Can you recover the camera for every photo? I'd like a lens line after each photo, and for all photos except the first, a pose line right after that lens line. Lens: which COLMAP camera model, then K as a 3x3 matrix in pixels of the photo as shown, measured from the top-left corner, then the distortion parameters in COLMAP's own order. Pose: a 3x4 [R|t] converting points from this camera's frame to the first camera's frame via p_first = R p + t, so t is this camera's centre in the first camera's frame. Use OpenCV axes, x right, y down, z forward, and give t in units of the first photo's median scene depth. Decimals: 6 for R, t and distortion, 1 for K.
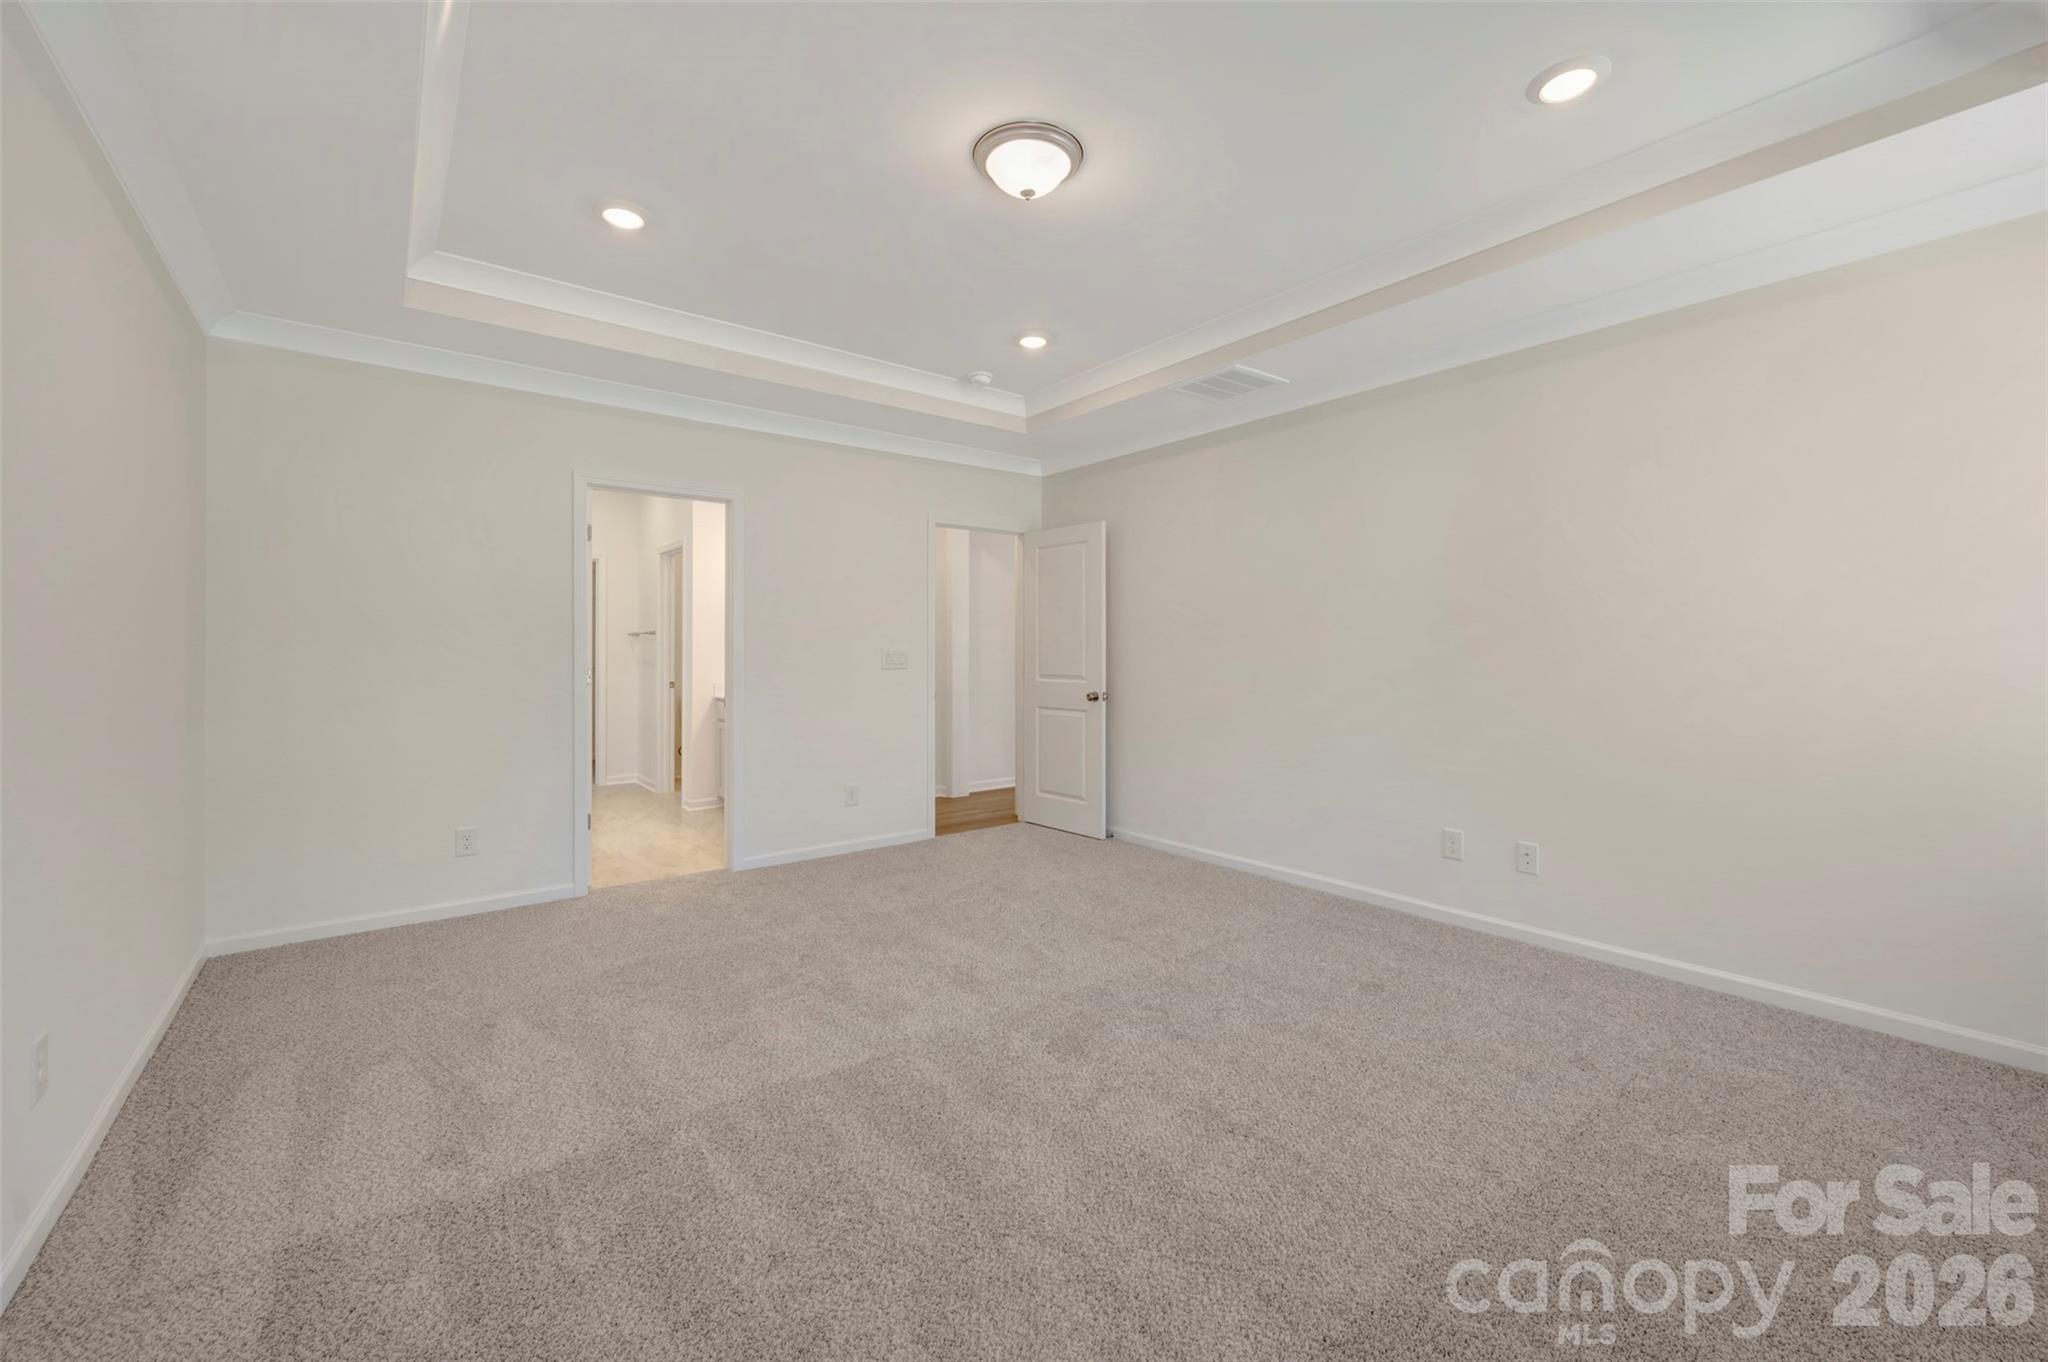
lens RADIAL K [[817.2, 0, 1026.6], [0, 817.2, 681.4], [0, 0, 1]] dist [0.000735, 0.000305]
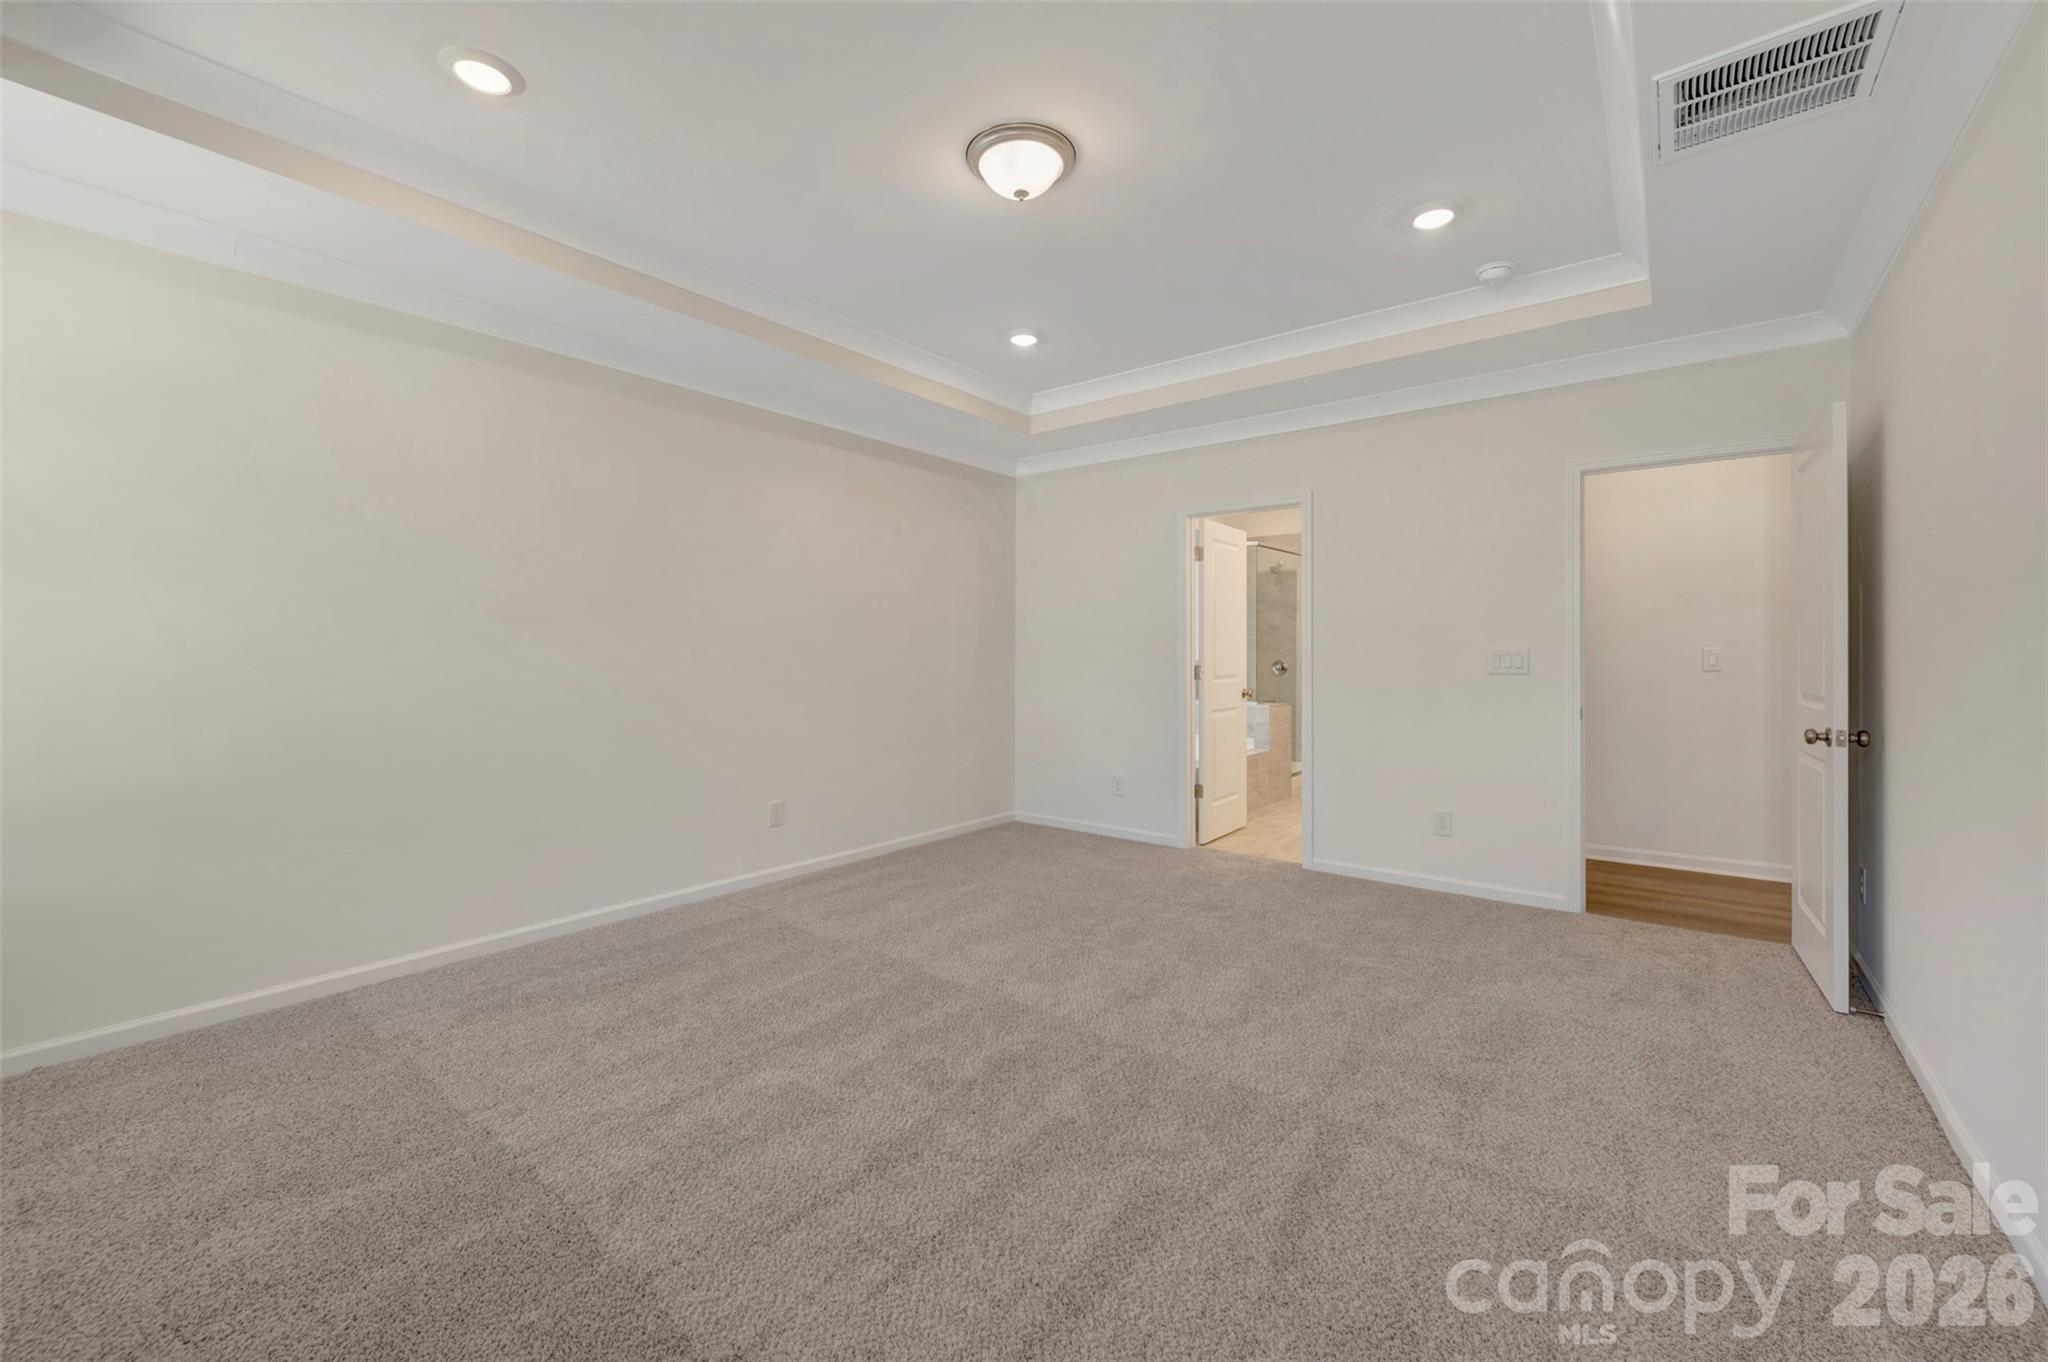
lens RADIAL K [[817.2, 0, 1038.6], [0, 817.2, 677.1], [0, 0, 1]] dist [0.000735, 0.000305]
pose [[0.246989, 0.033812, -0.968428, 0.474904], [-0.037206, 0.998985, 0.025390, -0.015724], [0.968304, 0.029760, 0.247996, 0.374899]]
